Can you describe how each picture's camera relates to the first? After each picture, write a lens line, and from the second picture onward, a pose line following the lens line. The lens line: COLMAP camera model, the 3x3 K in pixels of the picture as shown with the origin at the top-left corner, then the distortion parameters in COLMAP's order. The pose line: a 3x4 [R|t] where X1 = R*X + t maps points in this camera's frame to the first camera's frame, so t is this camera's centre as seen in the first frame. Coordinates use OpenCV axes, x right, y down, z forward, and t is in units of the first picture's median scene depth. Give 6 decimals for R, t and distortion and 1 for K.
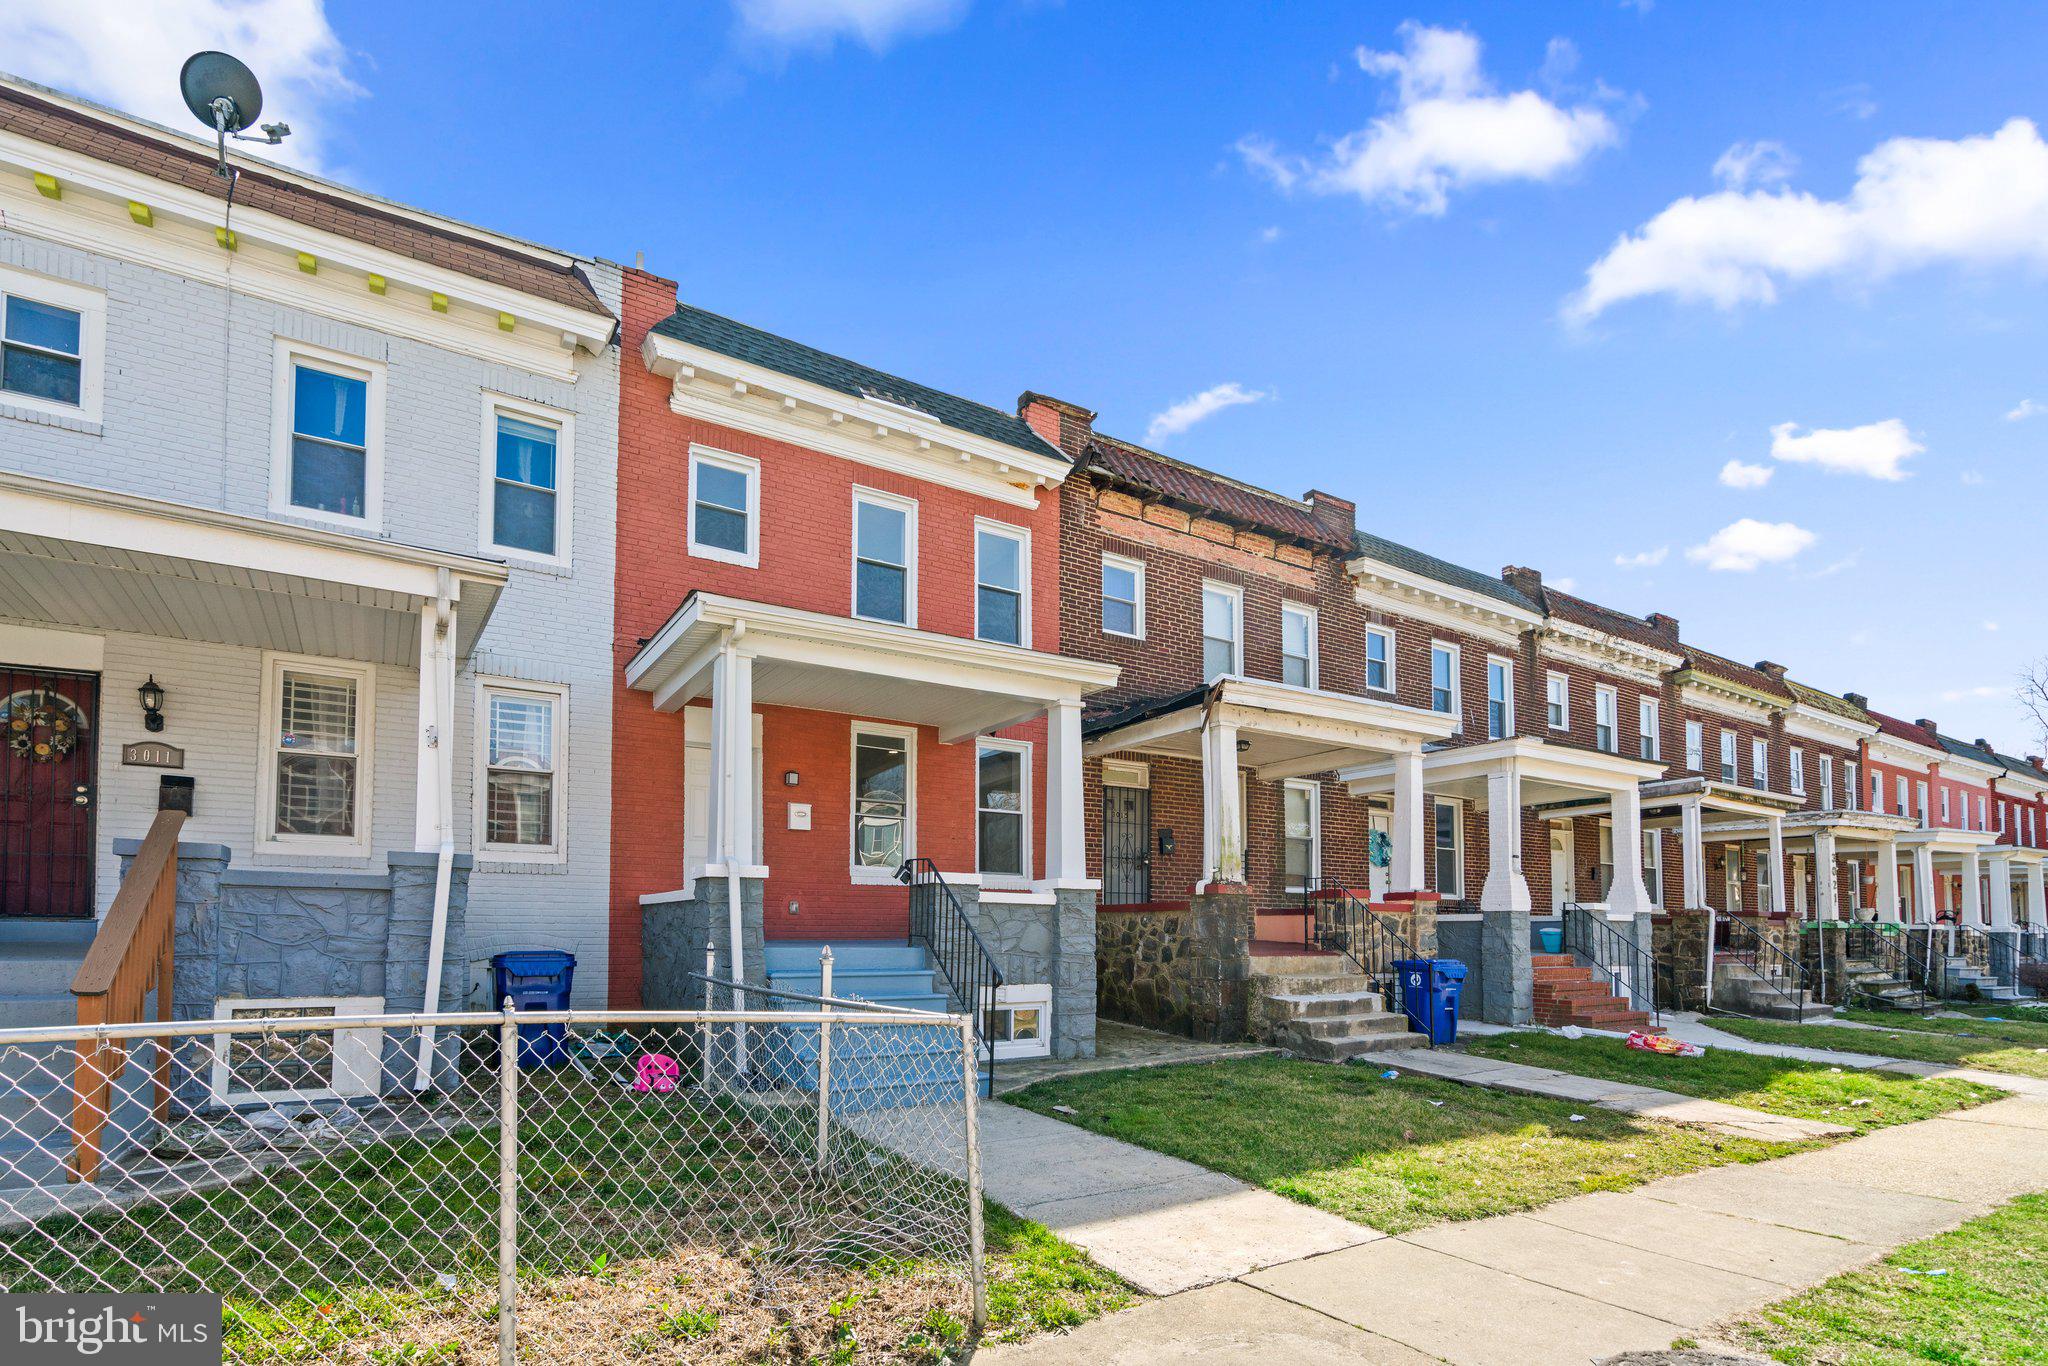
lens RADIAL K [[1000.2, 0, 1023.0], [0, 1000.2, 903.2], [0, 0, 1]] dist [-0.002956, 0.001678]
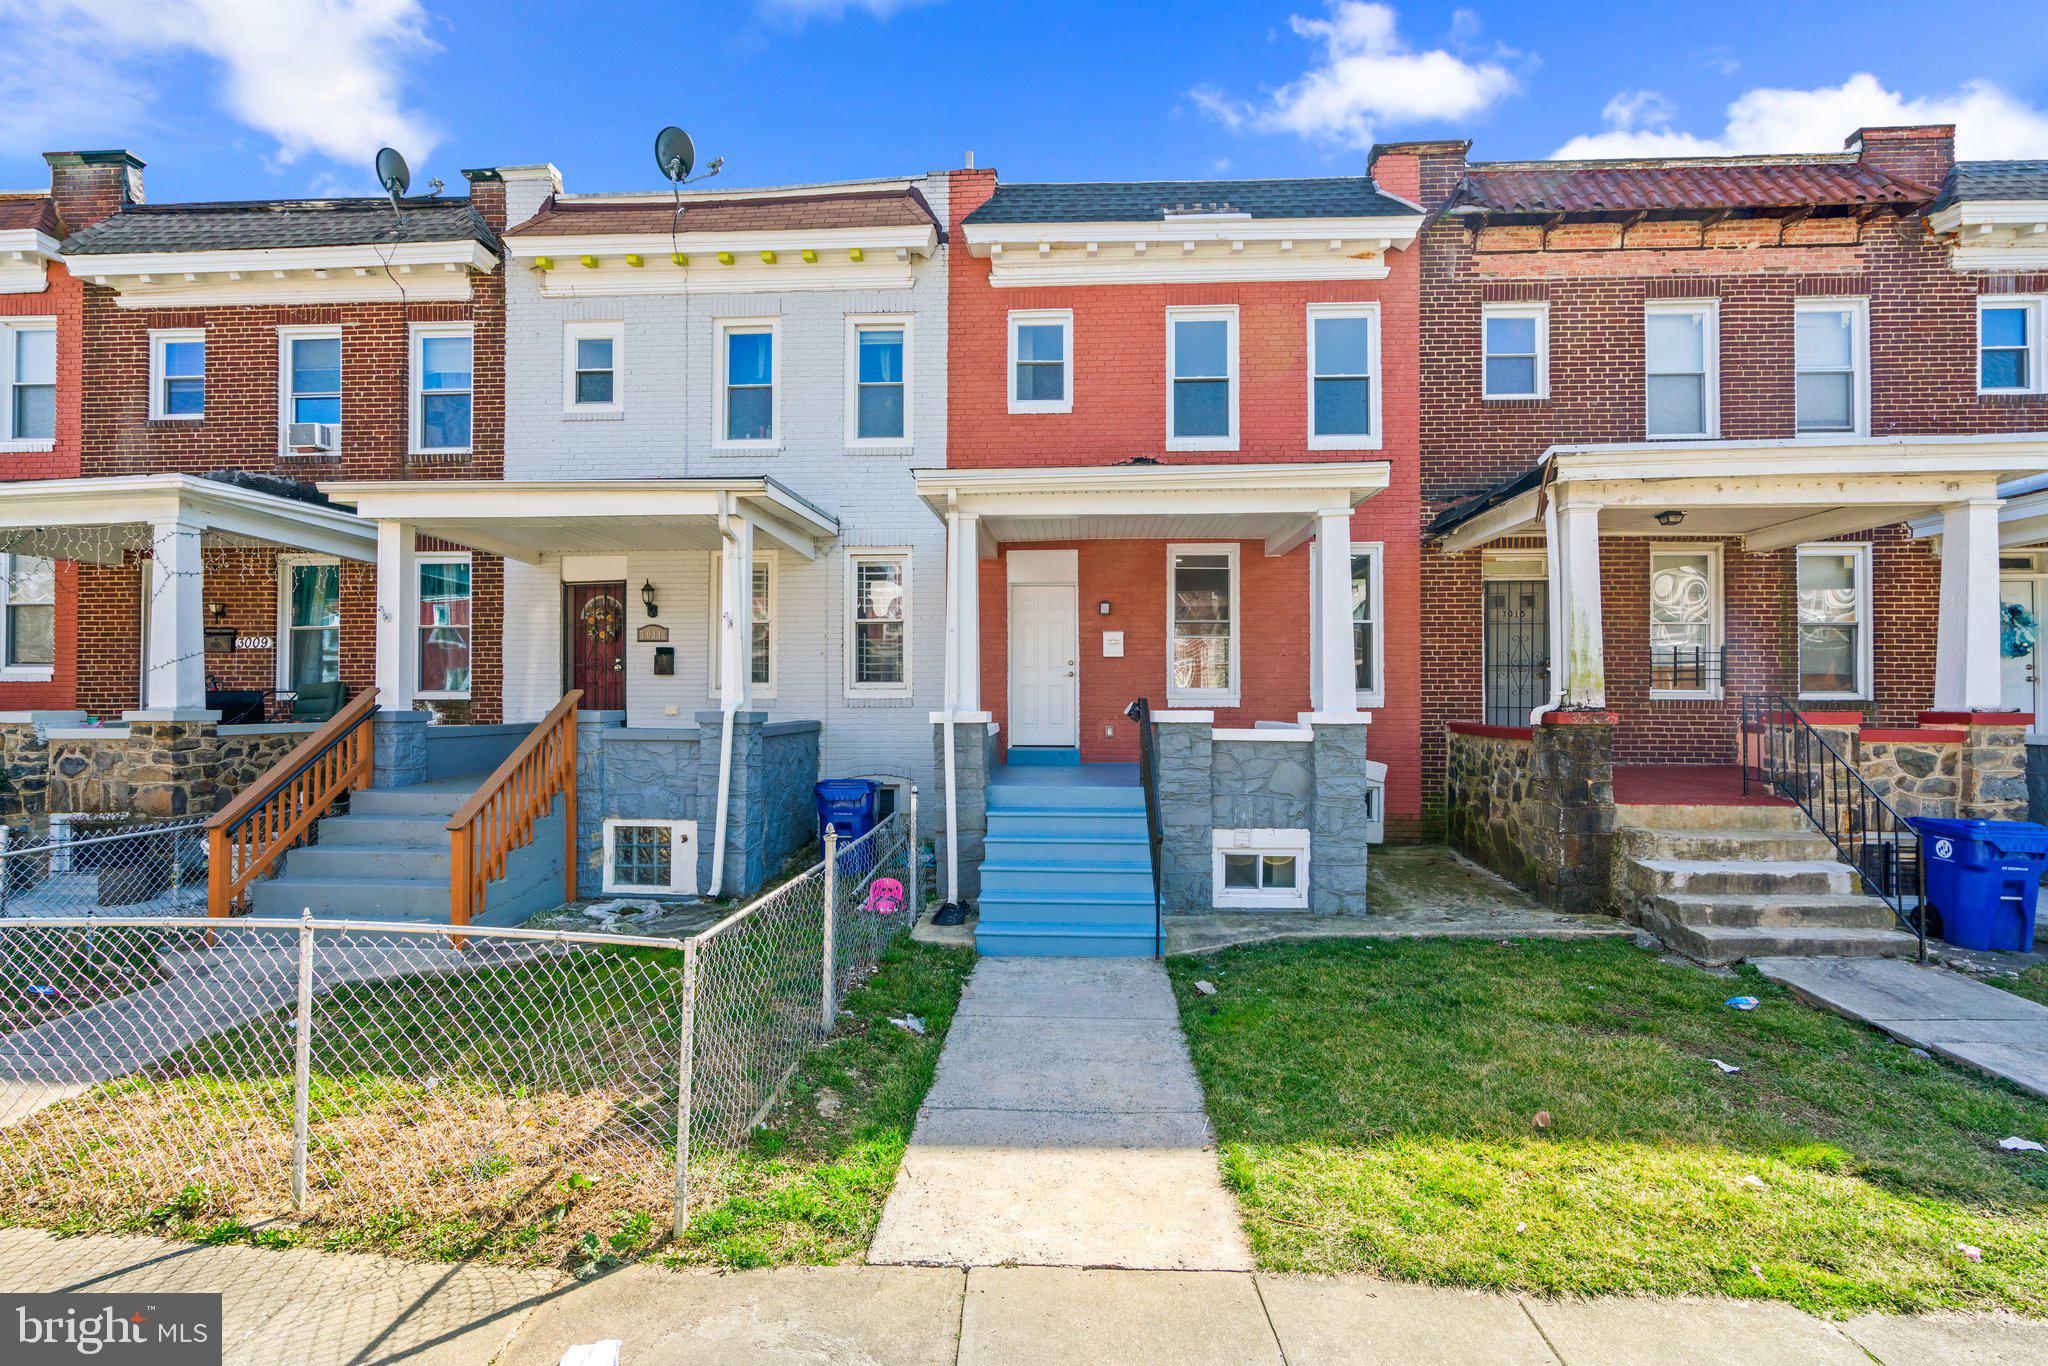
lens RADIAL K [[953.4, 0, 1014.0], [0, 953.4, 697.8], [0, 0, 1]] dist [-0.000239, 0.001547]
pose [[0.814949, -0.006722, -0.579494, 0.277205], [0.021453, 0.999597, 0.018574, -0.053073], [0.579135, -0.027569, 0.814765, 0.133282]]
